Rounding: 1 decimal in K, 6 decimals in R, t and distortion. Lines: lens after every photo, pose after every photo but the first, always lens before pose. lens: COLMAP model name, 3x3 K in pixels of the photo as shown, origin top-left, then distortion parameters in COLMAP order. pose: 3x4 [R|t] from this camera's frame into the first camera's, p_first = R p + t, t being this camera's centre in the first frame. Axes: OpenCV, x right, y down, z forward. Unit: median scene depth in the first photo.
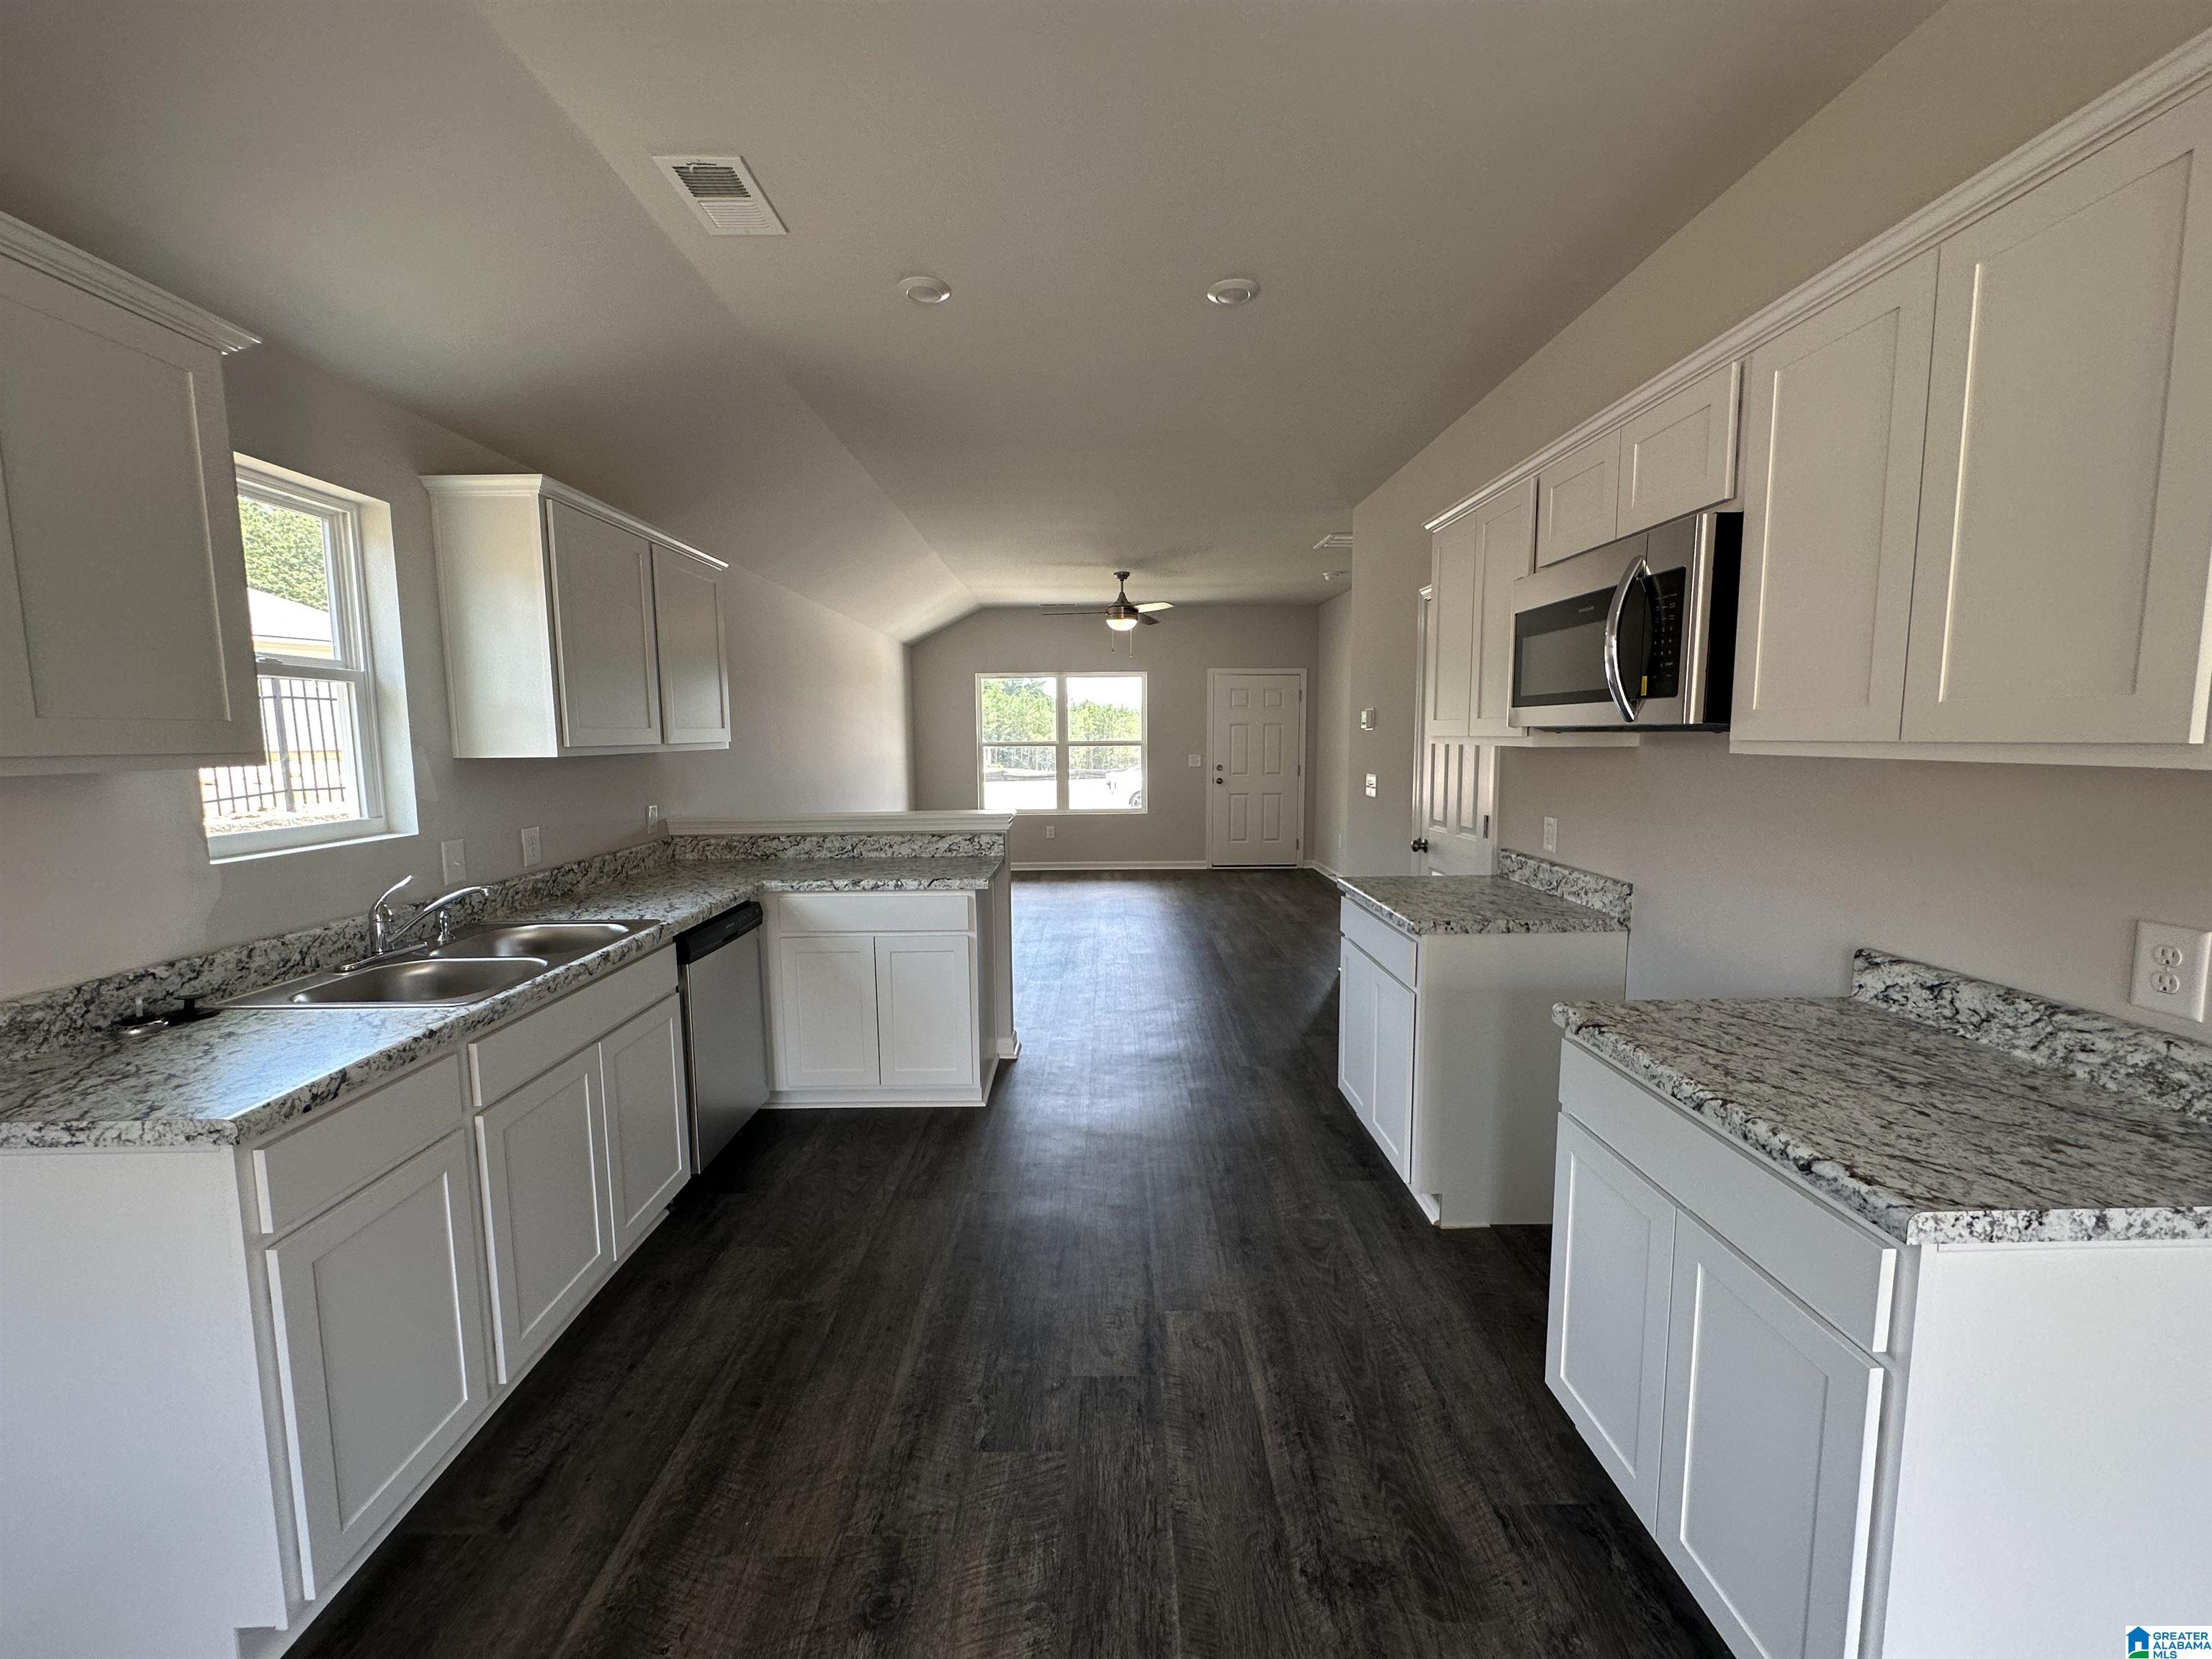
lens RADIAL K [[861.8, 0, 1098.9], [0, 861.8, 832.0], [0, 0, 1]] dist [-0.011371, -0.000039]
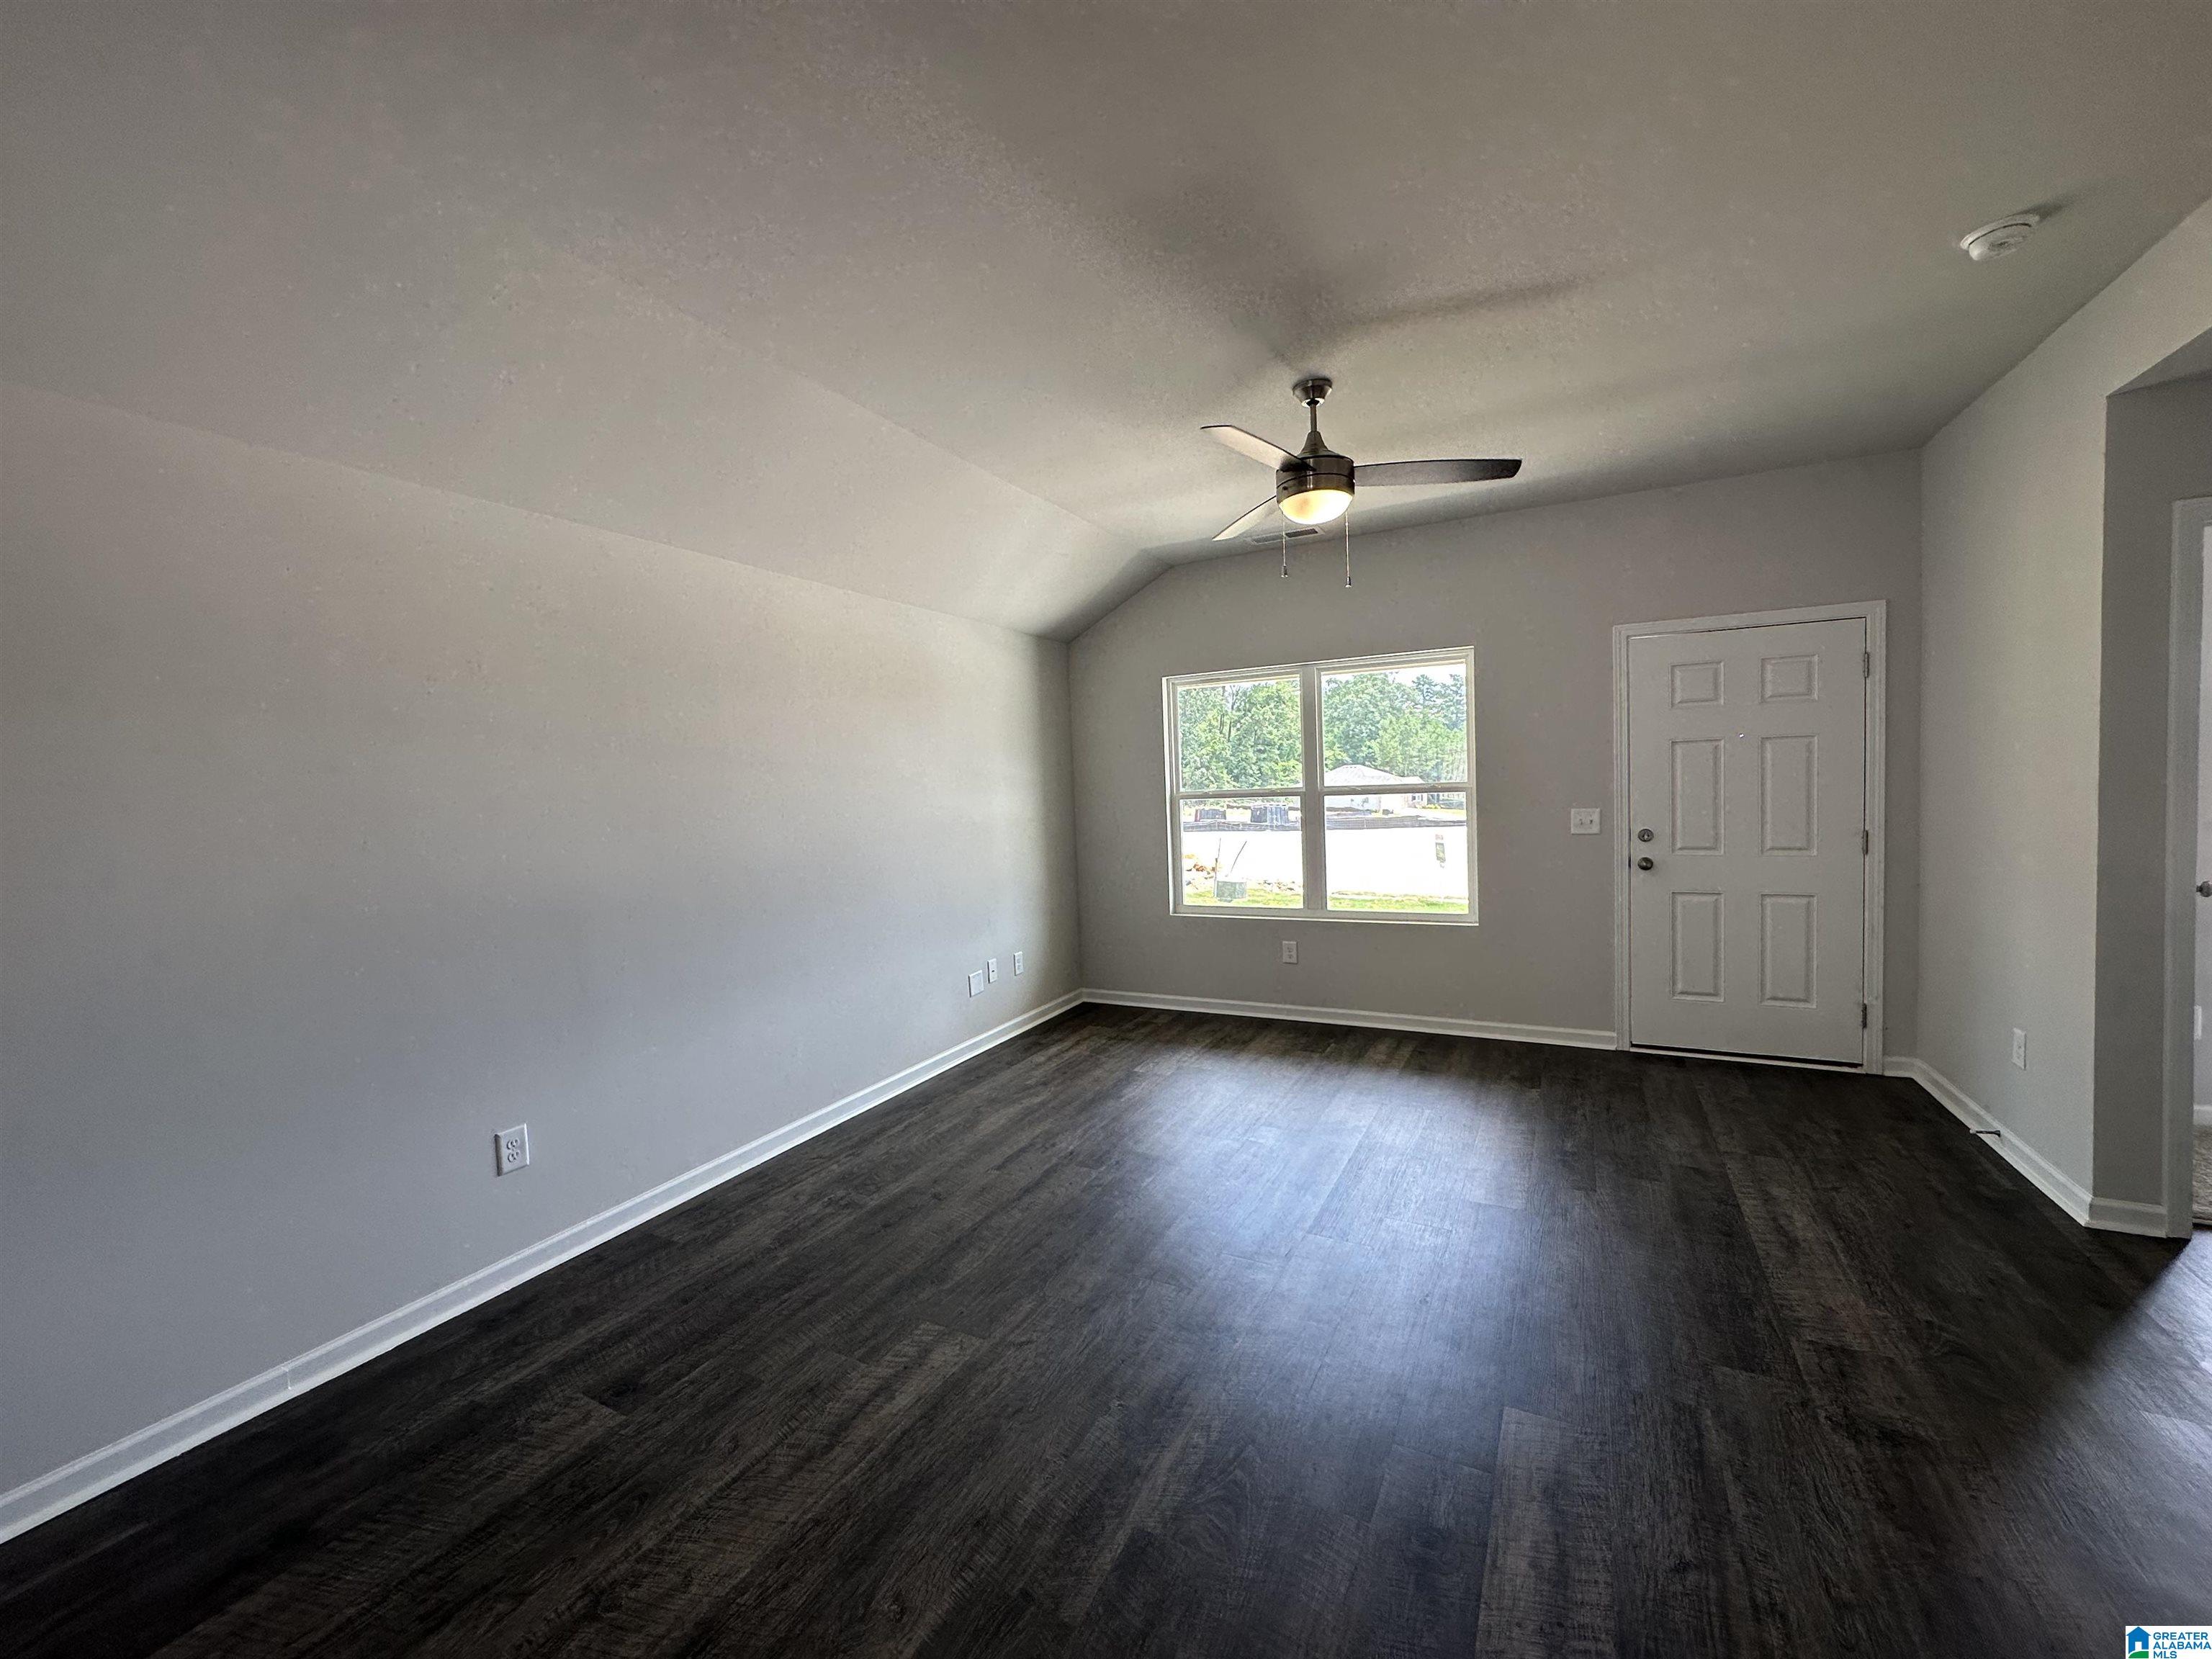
lens RADIAL K [[861.8, 0, 1098.9], [0, 861.8, 832.0], [0, 0, 1]] dist [-0.011371, -0.000039]
pose [[0.880166, -0.000427, -0.474666, 0.100136], [-0.022079, 0.998880, -0.041840, -0.050778], [0.474153, 0.047307, 0.879171, 0.454410]]
